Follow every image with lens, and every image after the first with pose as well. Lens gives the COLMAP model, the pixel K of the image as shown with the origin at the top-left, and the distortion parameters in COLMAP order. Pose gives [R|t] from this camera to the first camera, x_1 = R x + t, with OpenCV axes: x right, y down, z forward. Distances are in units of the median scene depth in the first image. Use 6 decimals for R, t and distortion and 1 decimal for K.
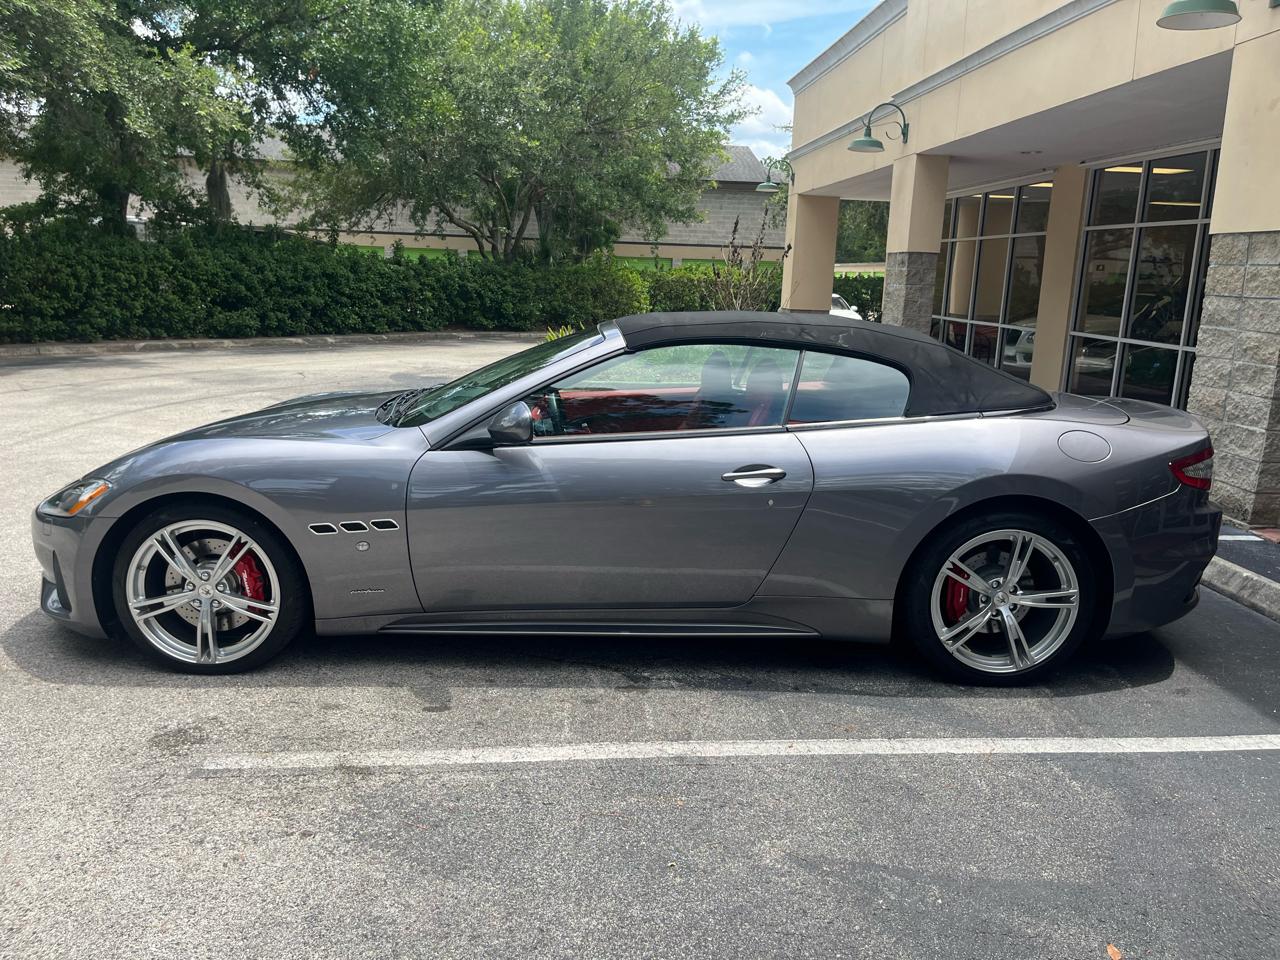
lens RADIAL K [[979.9, 0, 638.8], [0, 979.9, 468.1], [0, 0, 1]] dist [0.082914, -0.120894]
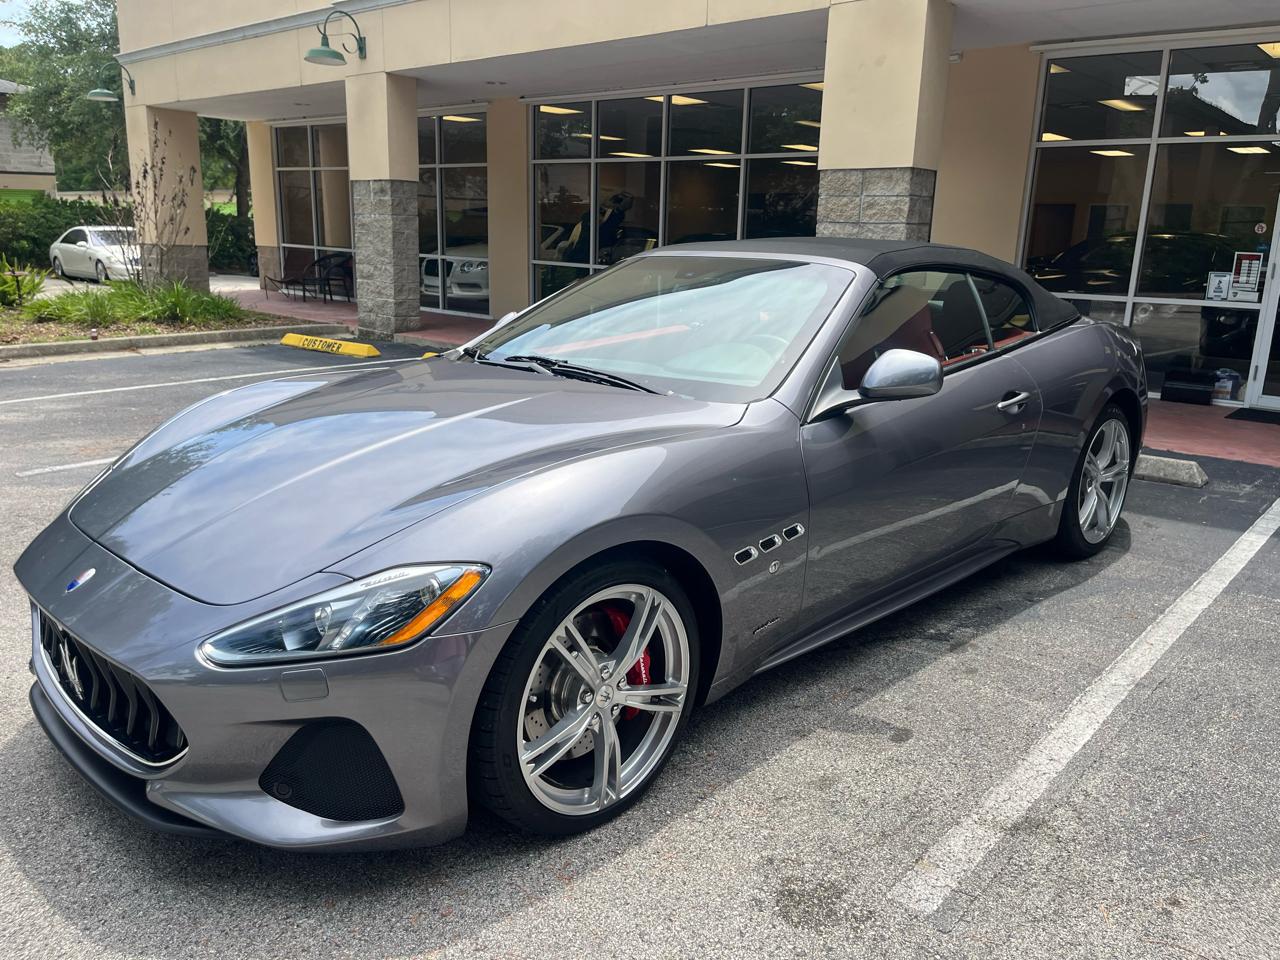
lens RADIAL K [[979.9, 0, 638.8], [0, 979.9, 468.1], [0, 0, 1]] dist [0.082914, -0.120894]
pose [[0.719723, -0.177098, 0.671294, -0.782783], [0.133237, 0.984179, 0.116793, -0.088128], [-0.681356, 0.005383, 0.731932, 0.493980]]
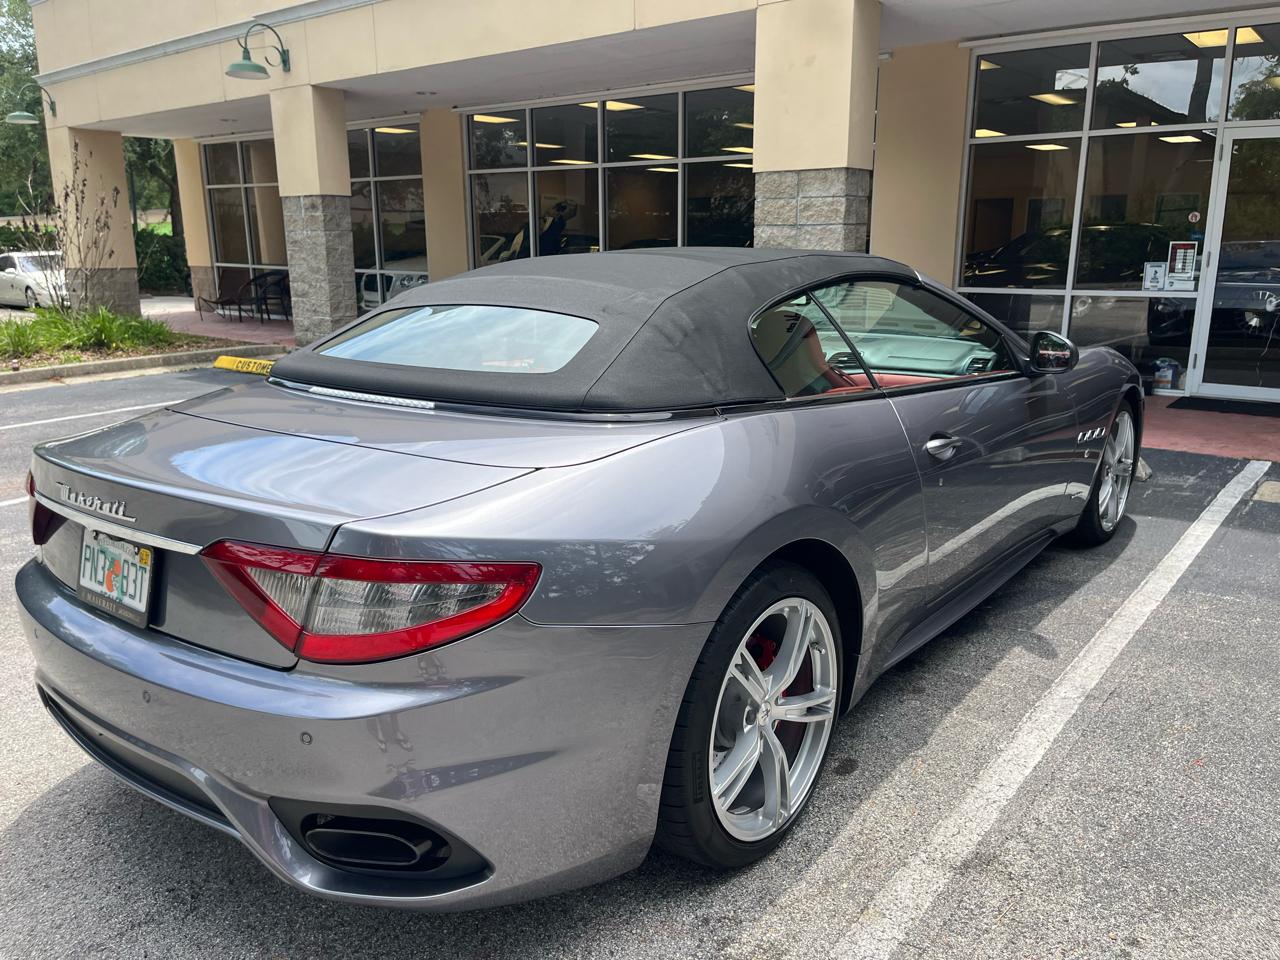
lens RADIAL K [[979.9, 0, 638.8], [0, 979.9, 468.1], [0, 0, 1]] dist [0.082914, -0.120894]
pose [[0.683335, -0.202789, 0.701377, -0.729933], [0.169679, 0.978459, 0.117588, -0.093473], [-0.710114, 0.038657, 0.703024, 0.505662]]
